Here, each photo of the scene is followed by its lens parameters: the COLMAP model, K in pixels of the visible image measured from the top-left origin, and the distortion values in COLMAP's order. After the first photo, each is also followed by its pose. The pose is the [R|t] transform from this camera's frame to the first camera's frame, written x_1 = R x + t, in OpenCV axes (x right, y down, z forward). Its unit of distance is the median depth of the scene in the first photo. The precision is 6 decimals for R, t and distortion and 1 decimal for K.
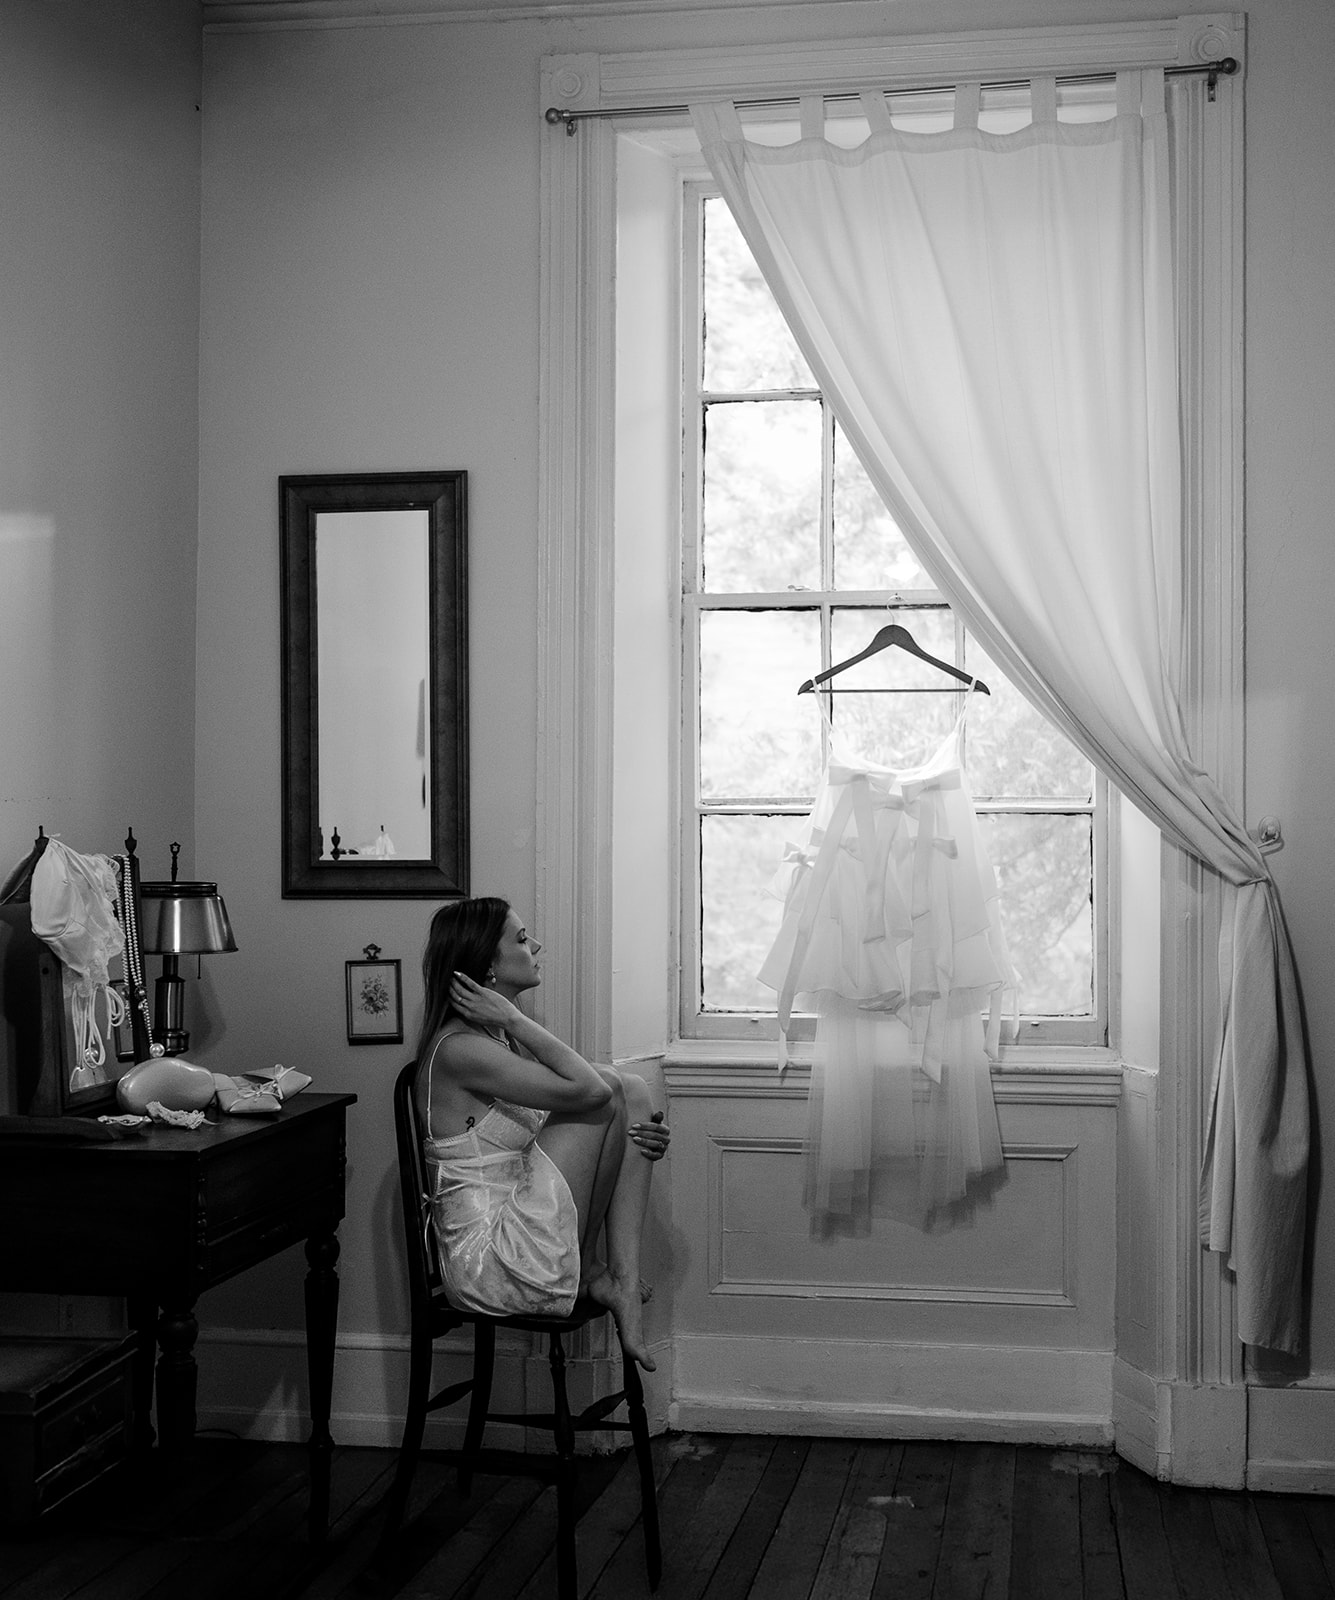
lens RADIAL K [[2222.9, 0, 667.5], [0, 2222.9, 800.0], [0, 0, 1]] dist [-0.016135, 0.025944]
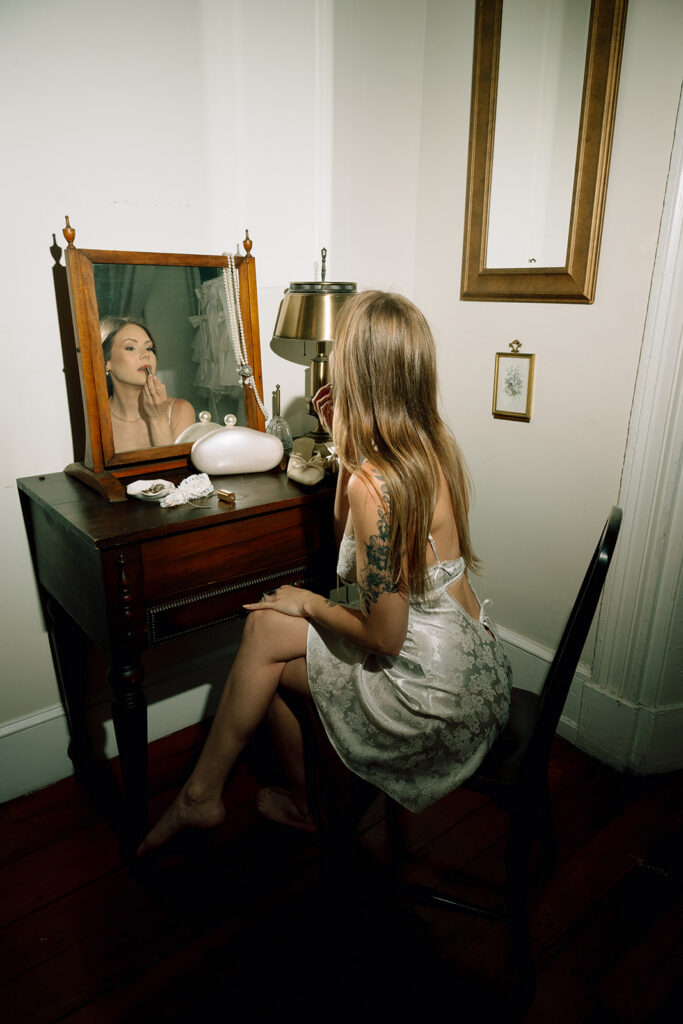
lens RADIAL K [[674.3, 0, 341.5], [0, 674.3, 512.0], [0, 0, 1]] dist [0.007375, 0.001038]
pose [[0.745845, 0.218048, -0.629421, 0.053023], [-0.000083, 0.944937, 0.327253, 0.032777], [0.666120, -0.244028, 0.704794, 0.653925]]
